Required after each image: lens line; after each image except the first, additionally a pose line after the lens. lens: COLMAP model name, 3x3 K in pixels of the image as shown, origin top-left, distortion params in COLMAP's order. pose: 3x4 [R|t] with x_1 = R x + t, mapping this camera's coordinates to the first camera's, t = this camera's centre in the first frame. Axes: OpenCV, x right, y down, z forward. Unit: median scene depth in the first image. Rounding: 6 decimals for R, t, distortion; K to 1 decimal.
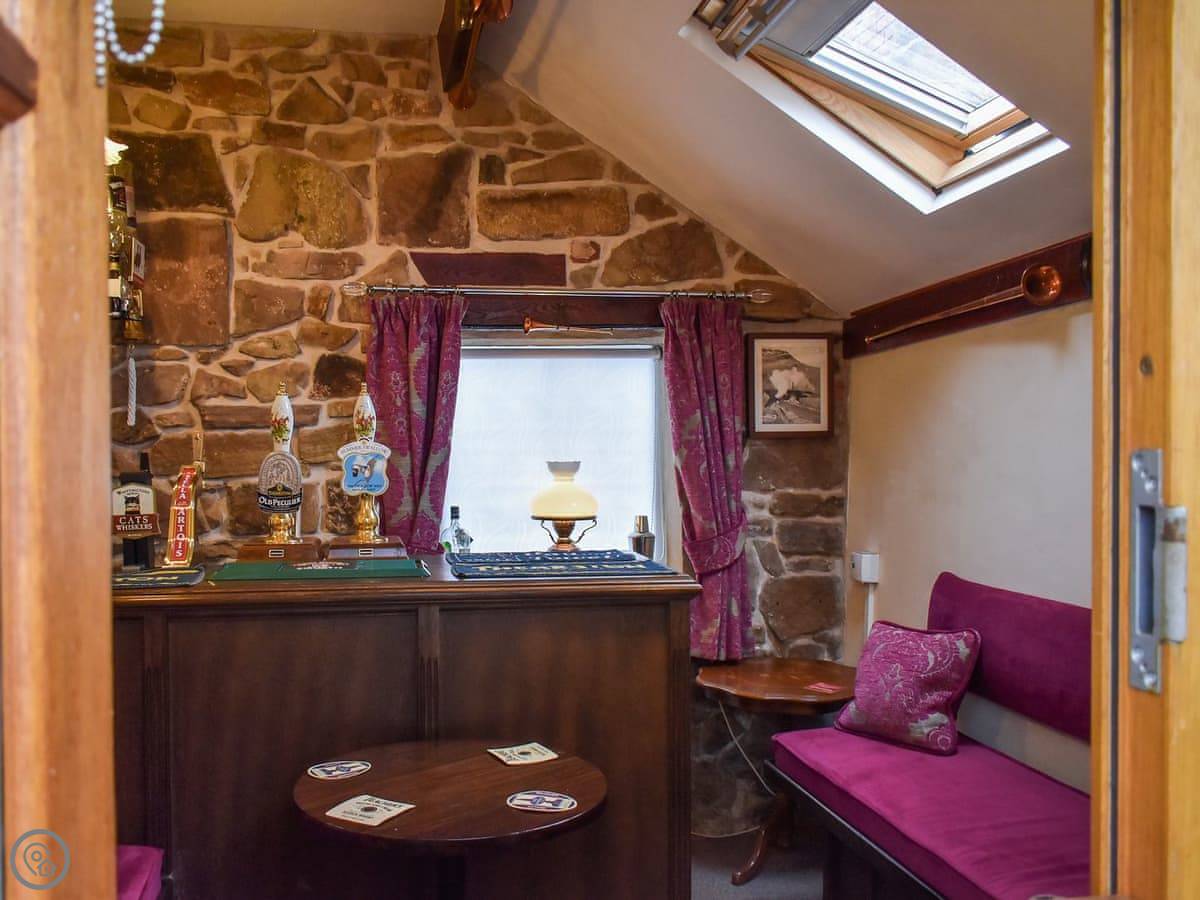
lens RADIAL K [[1058.3, 0, 534.5], [0, 1058.3, 455.5], [0, 0, 1]] dist [0.007866, 0.002073]
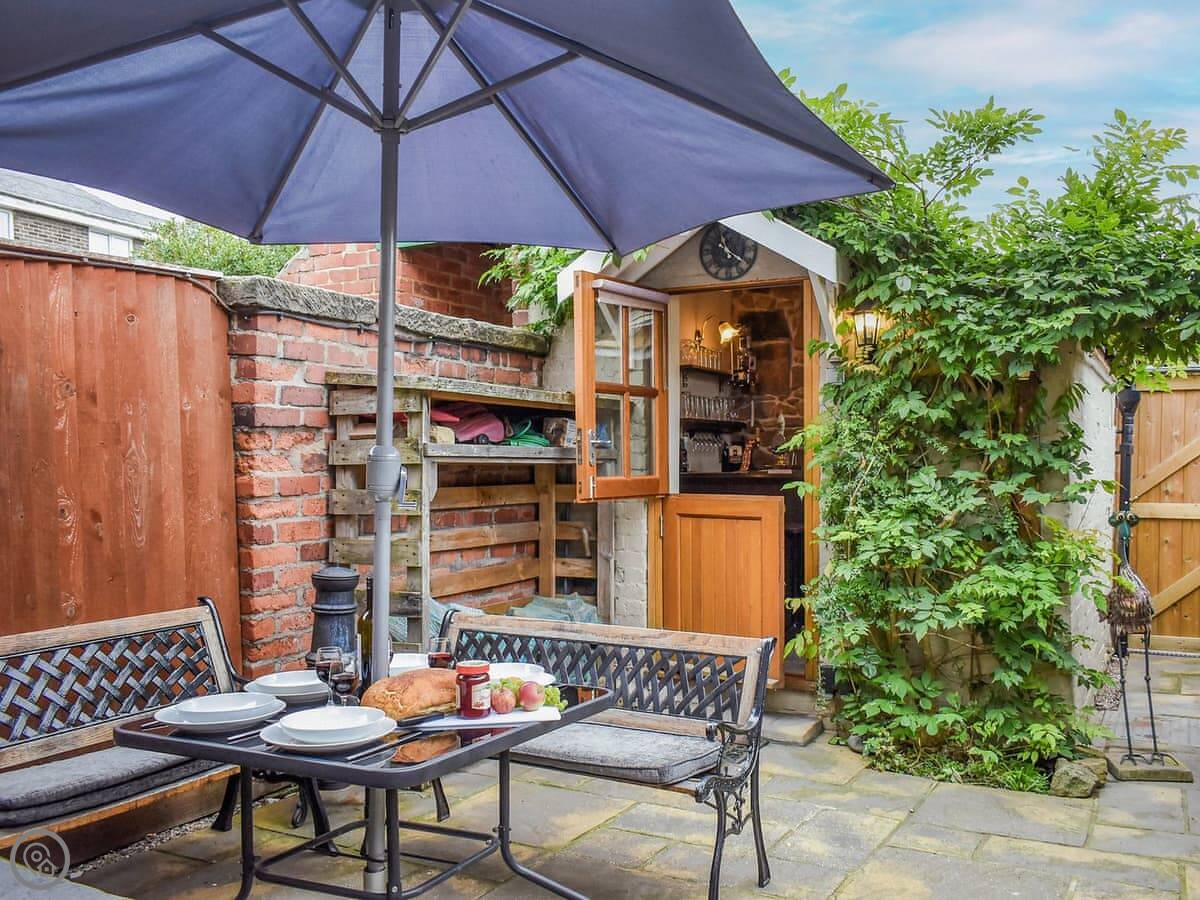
lens RADIAL K [[1093.6, 0, 600.0], [0, 1093.6, 450.0], [0, 0, 1]] dist [-0.006457, 0.000553]
pose [[0.785405, -0.002805, -0.618976, 0.941871], [0.000183, 0.999991, -0.004300, 0.039734], [0.618982, 0.003264, 0.785398, -1.278831]]
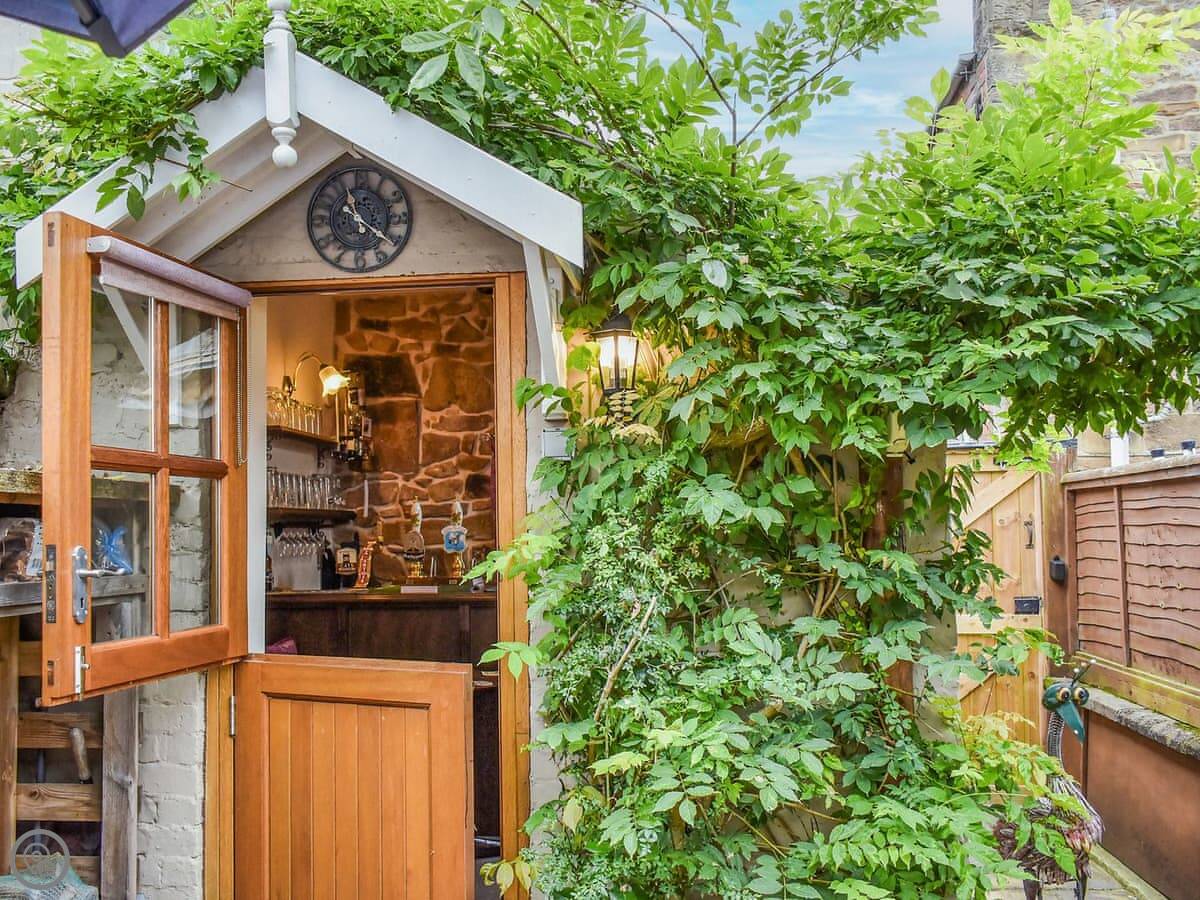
lens RADIAL K [[1118.2, 0, 605.0], [0, 1118.2, 480.5], [0, 0, 1]] dist [0.008965, -0.002161]
pose [[0.960061, -0.020305, -0.279052, 0.530236], [0.008653, 0.999041, -0.042924, -0.004210], [0.279656, 0.038795, 0.959316, -0.704964]]
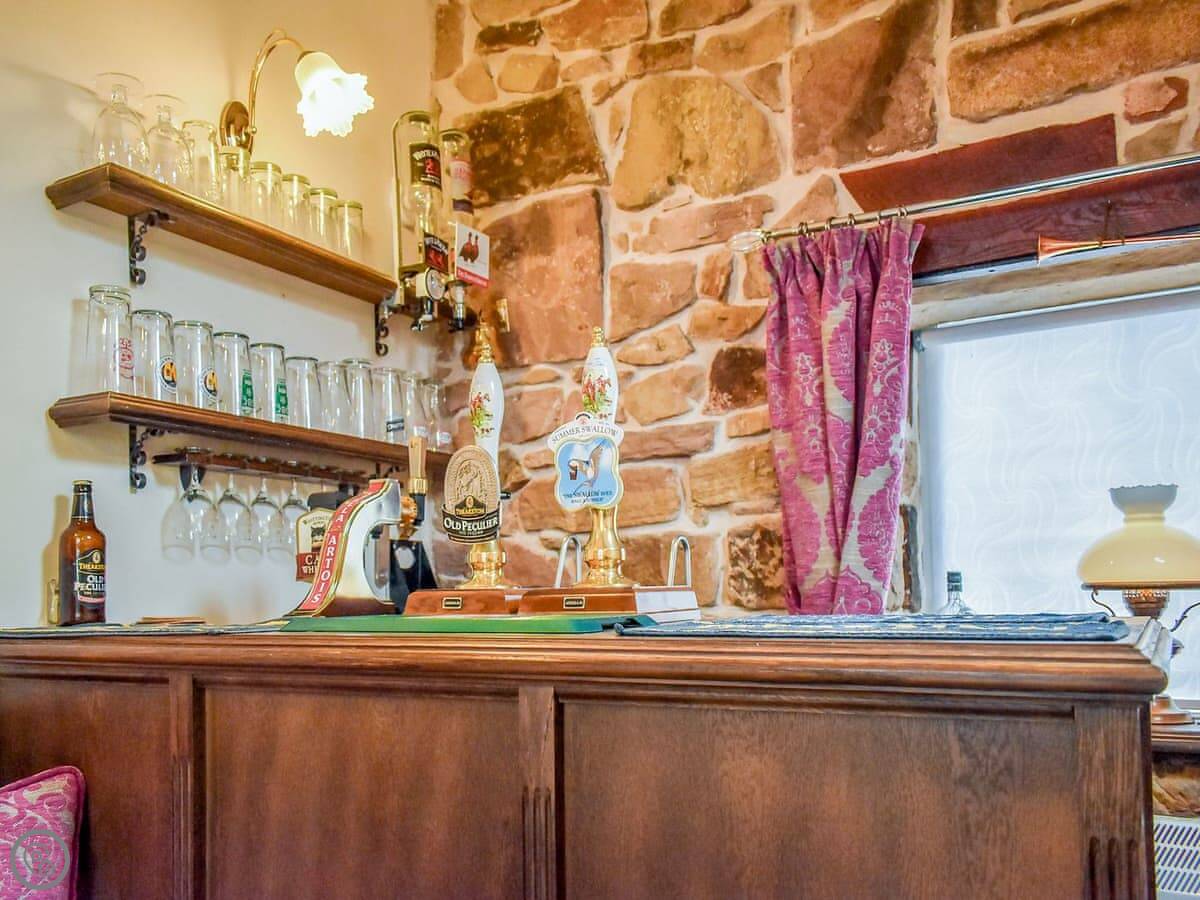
lens RADIAL K [[1049.9, 0, 596.9], [0, 1049.9, 560.1], [0, 0, 1]] dist [0.005080, 0.003101]
pose [[0.782404, -0.031687, -0.621965, 0.162753], [0.011768, 0.999279, -0.036107, 0.067564], [0.622660, 0.020931, 0.782212, 0.417553]]
